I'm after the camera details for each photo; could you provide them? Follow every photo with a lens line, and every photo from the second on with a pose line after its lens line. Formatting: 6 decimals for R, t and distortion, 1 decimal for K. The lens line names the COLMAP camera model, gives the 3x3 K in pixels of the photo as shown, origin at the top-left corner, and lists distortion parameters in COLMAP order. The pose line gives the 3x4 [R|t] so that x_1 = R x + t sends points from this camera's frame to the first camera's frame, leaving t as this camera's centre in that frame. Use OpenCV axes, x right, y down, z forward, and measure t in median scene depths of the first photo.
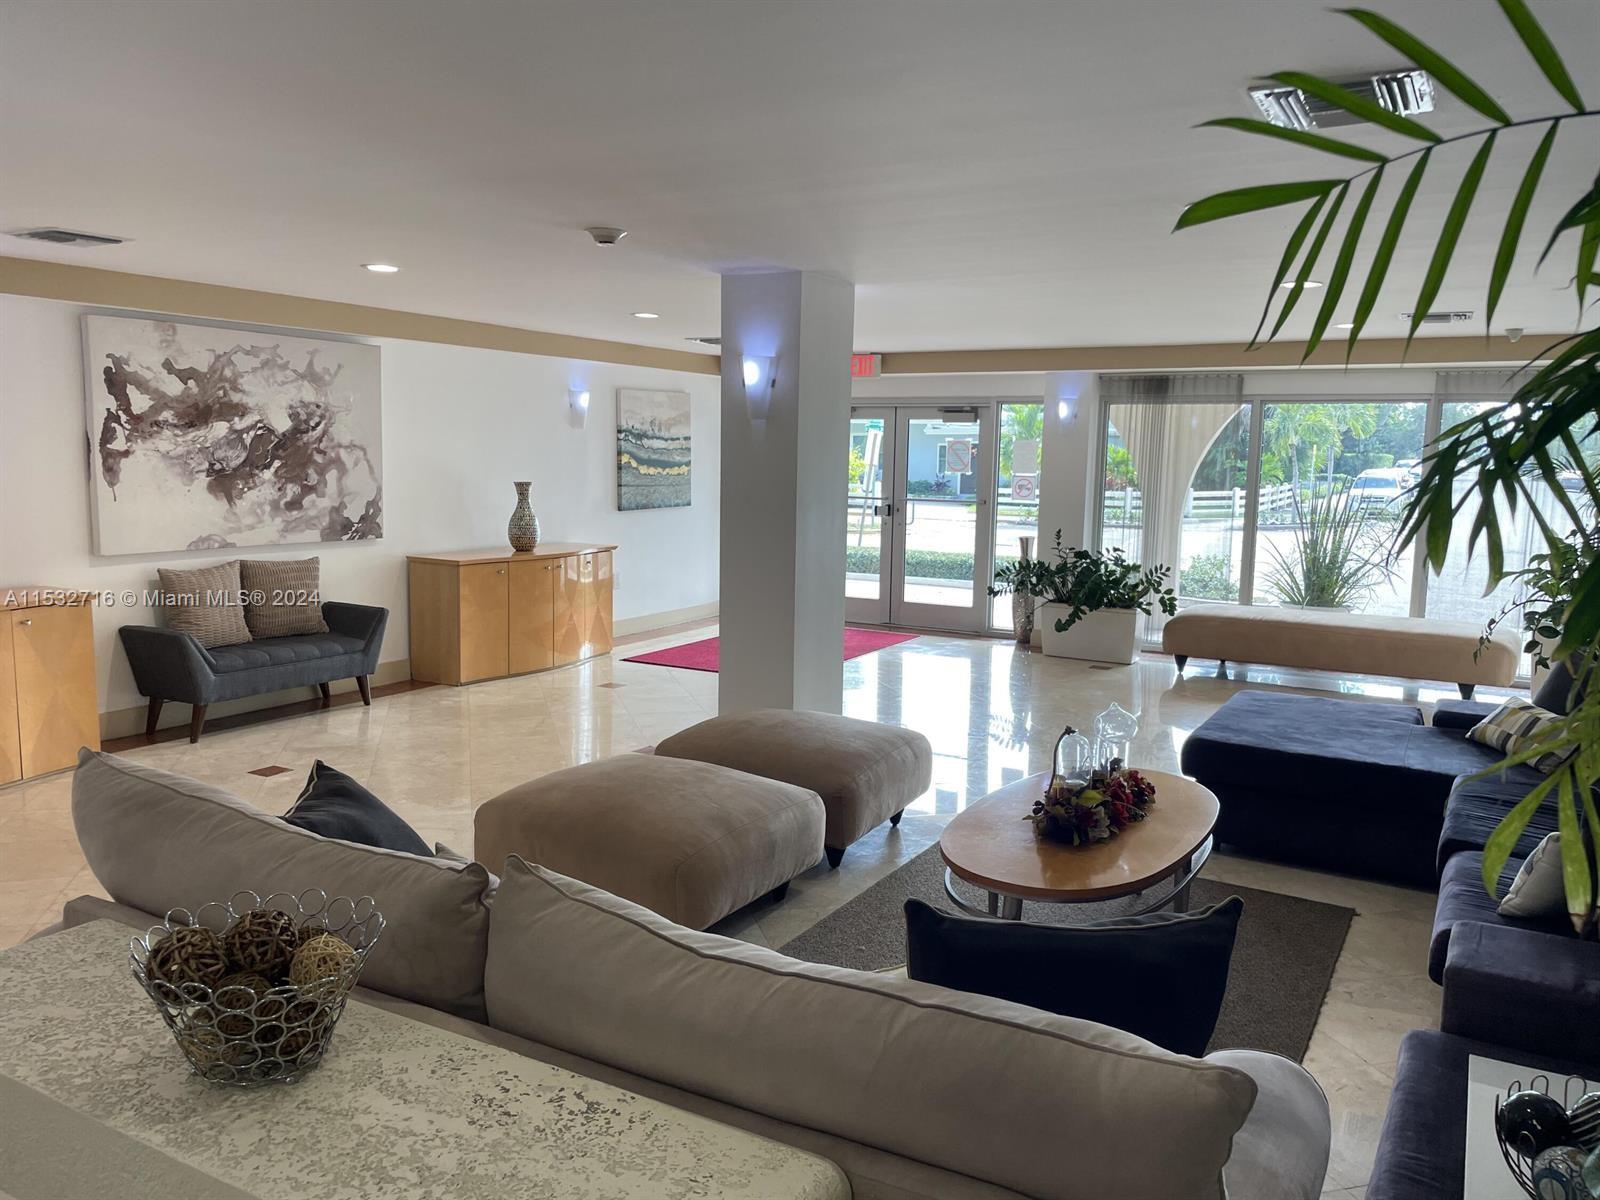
lens RADIAL K [[1196.7, 0, 810.2], [0, 1196.7, 601.2], [0, 0, 1]] dist [0.045233, -0.002570]
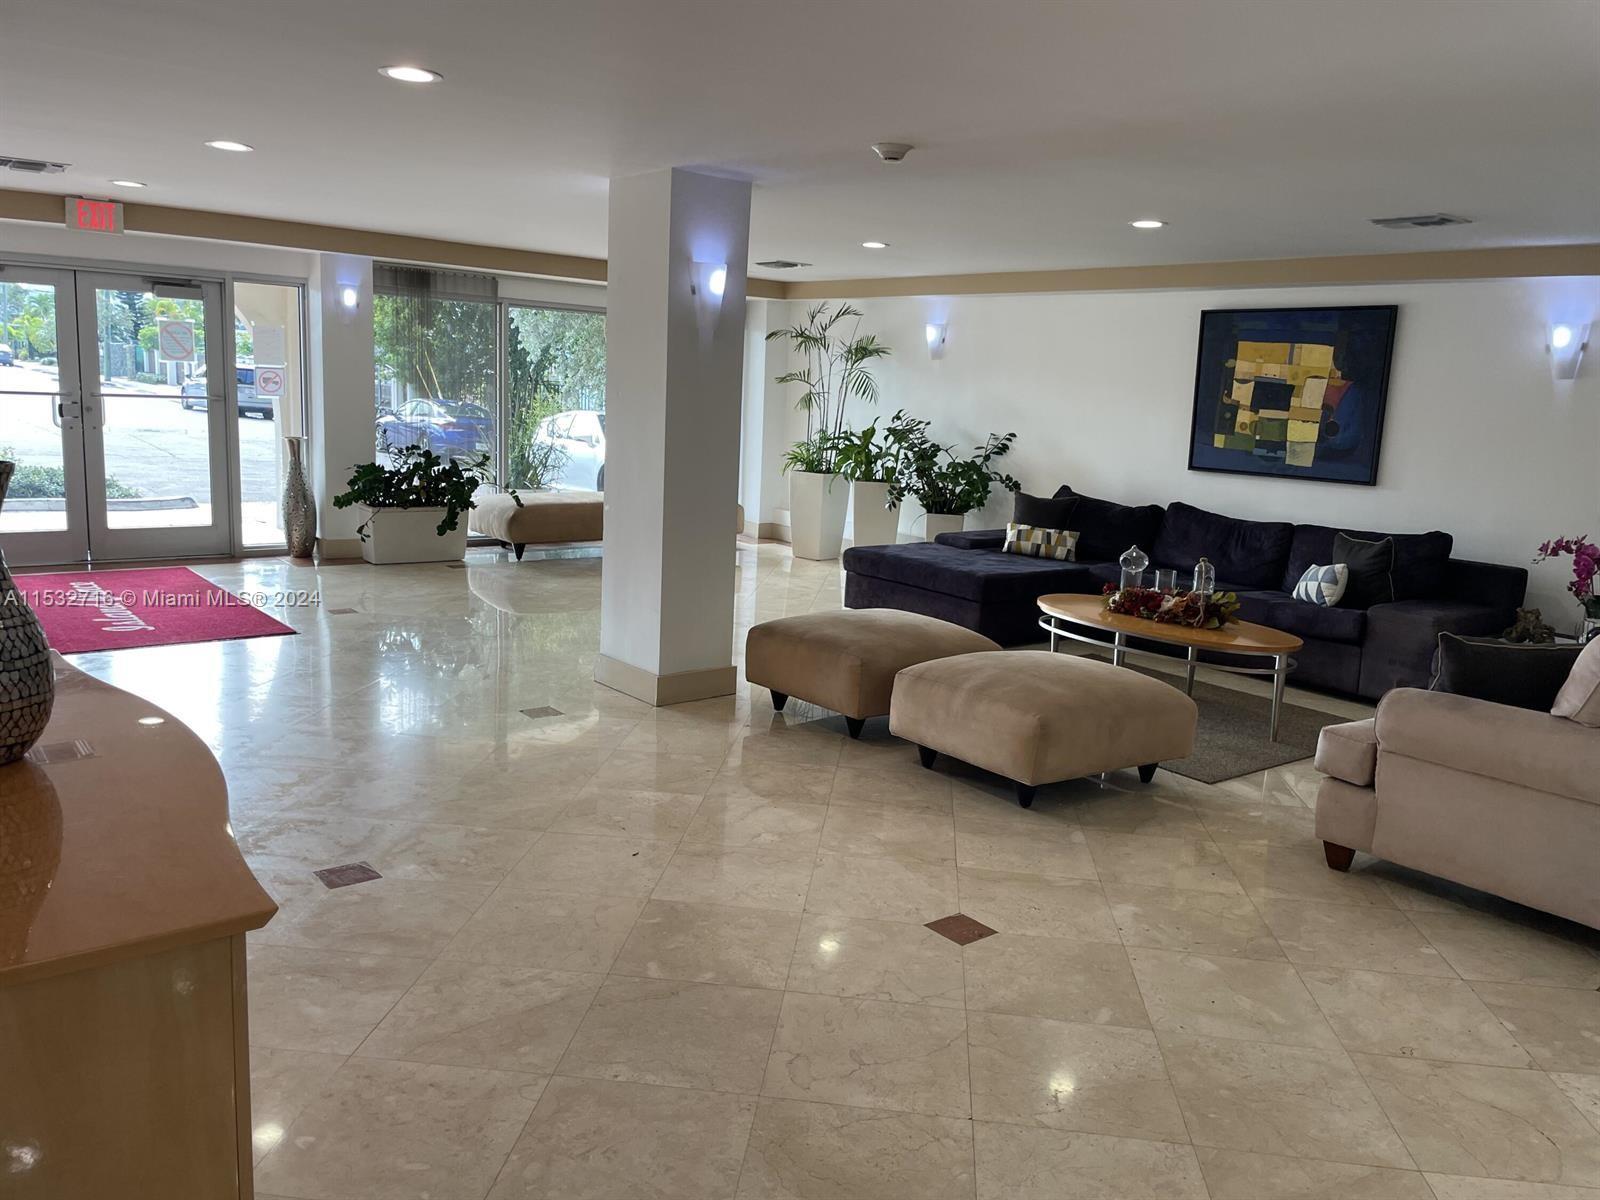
lens RADIAL K [[1196.7, 0, 812.0], [0, 1196.7, 597.5], [0, 0, 1]] dist [0.045233, -0.002570]
pose [[0.380093, -0.166840, 0.909777, -0.529974], [0.073725, 0.985933, 0.150004, -0.045338], [-0.922005, 0.010058, 0.387046, 0.315024]]
